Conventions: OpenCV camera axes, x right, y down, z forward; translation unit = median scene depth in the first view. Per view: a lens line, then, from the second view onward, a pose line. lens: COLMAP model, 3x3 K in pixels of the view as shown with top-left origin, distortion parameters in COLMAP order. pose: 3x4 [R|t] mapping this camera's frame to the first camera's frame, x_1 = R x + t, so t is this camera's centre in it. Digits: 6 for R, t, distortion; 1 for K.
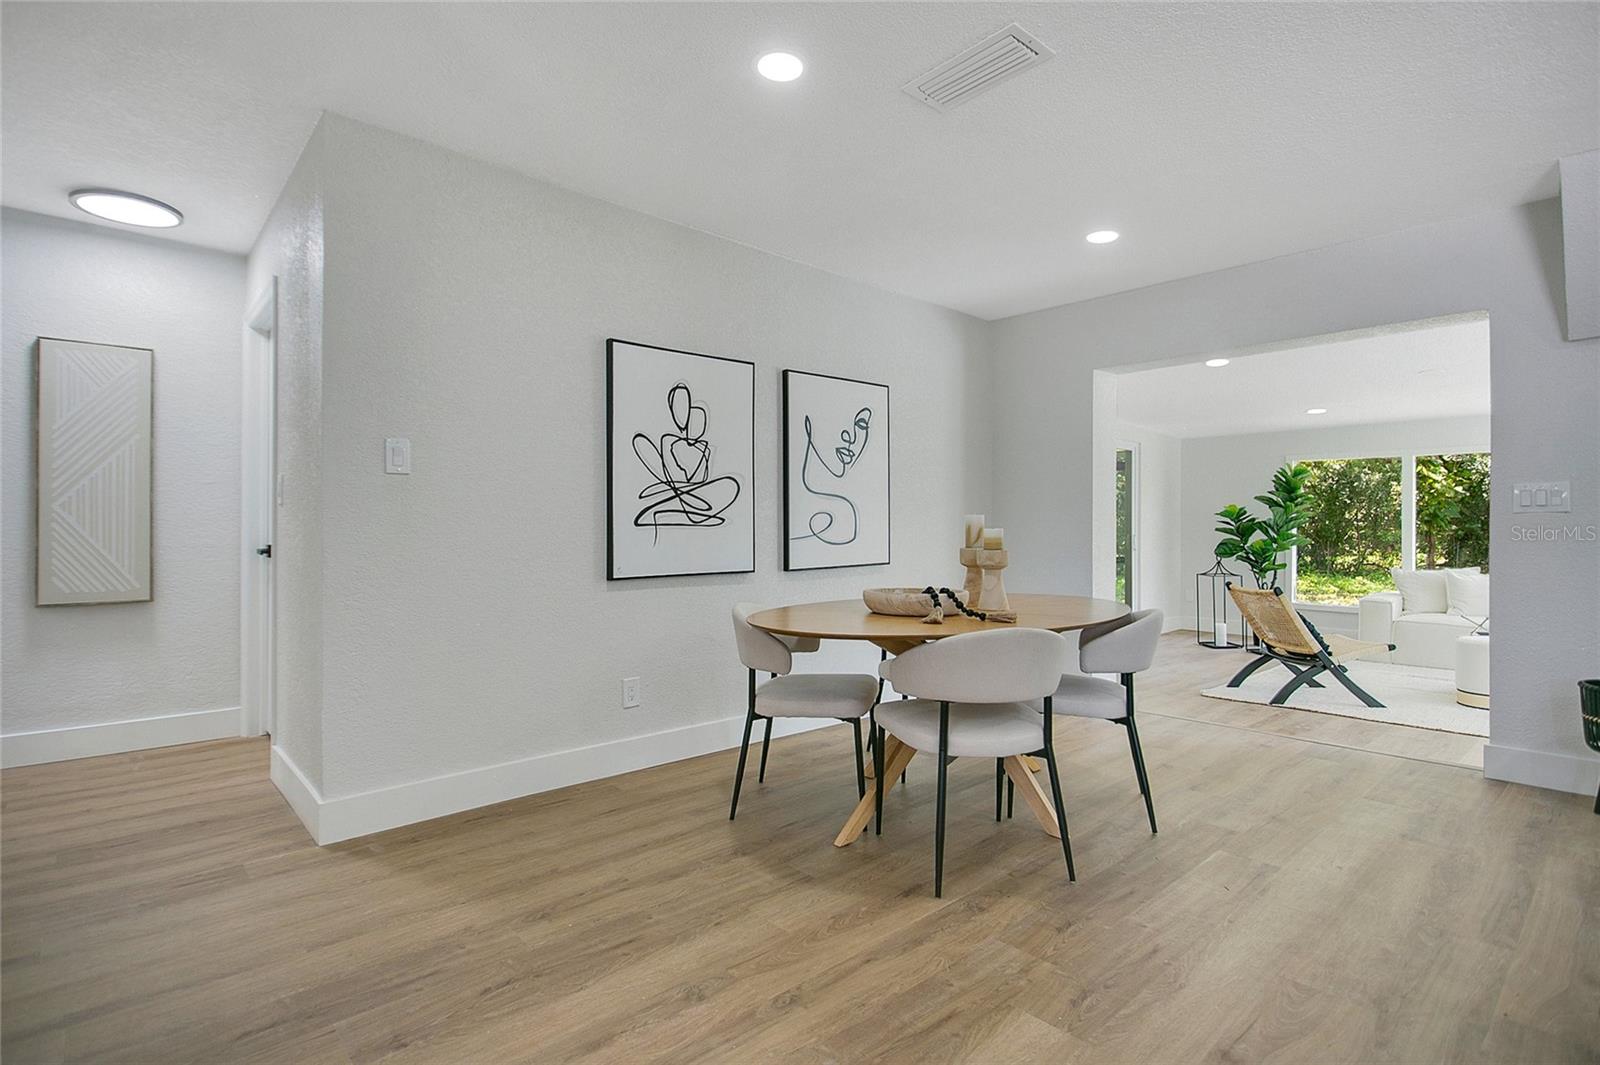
lens RADIAL K [[785.4, 0, 799.5], [0, 785.4, 523.1], [0, 0, 1]] dist [-0.000568, 0.000062]
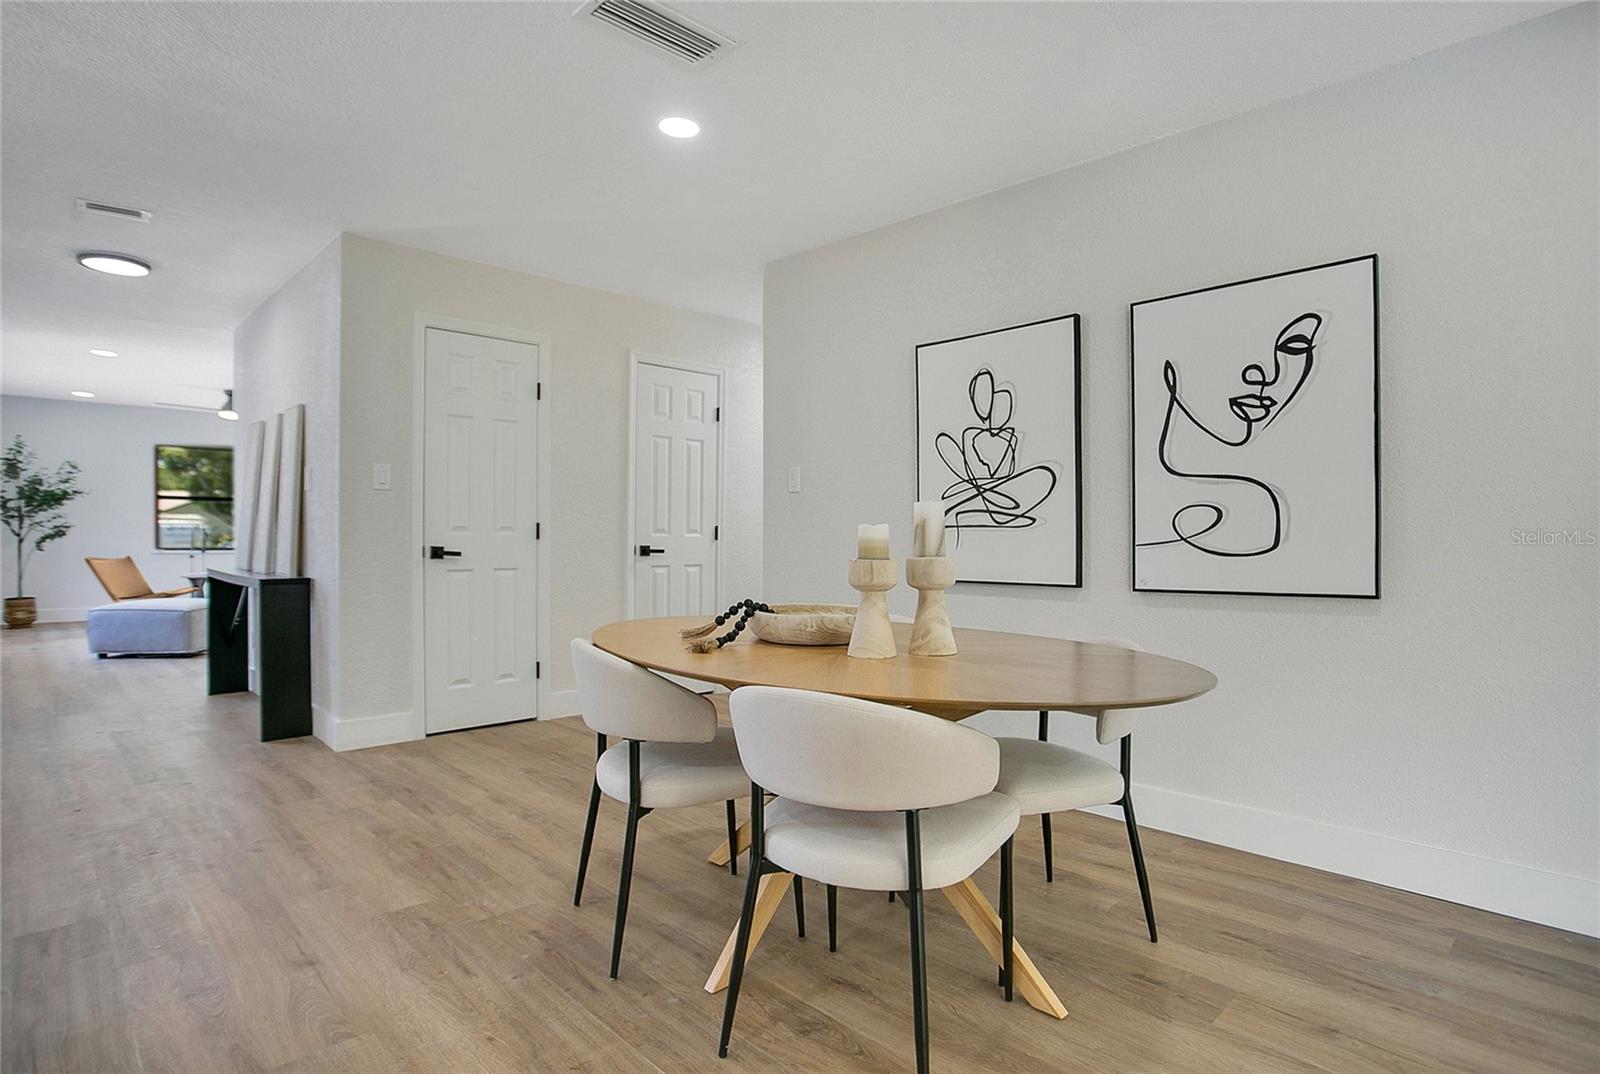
lens RADIAL K [[848.3, 0, 800.0], [0, 848.3, 537.0], [0, 0, 1]] dist [-0.058443, 0.000235]
pose [[0.029609, -0.002604, -0.999558, 0.804536], [-0.004349, 0.999987, -0.002734, 0.017951], [0.999552, 0.004428, 0.029598, 0.759643]]
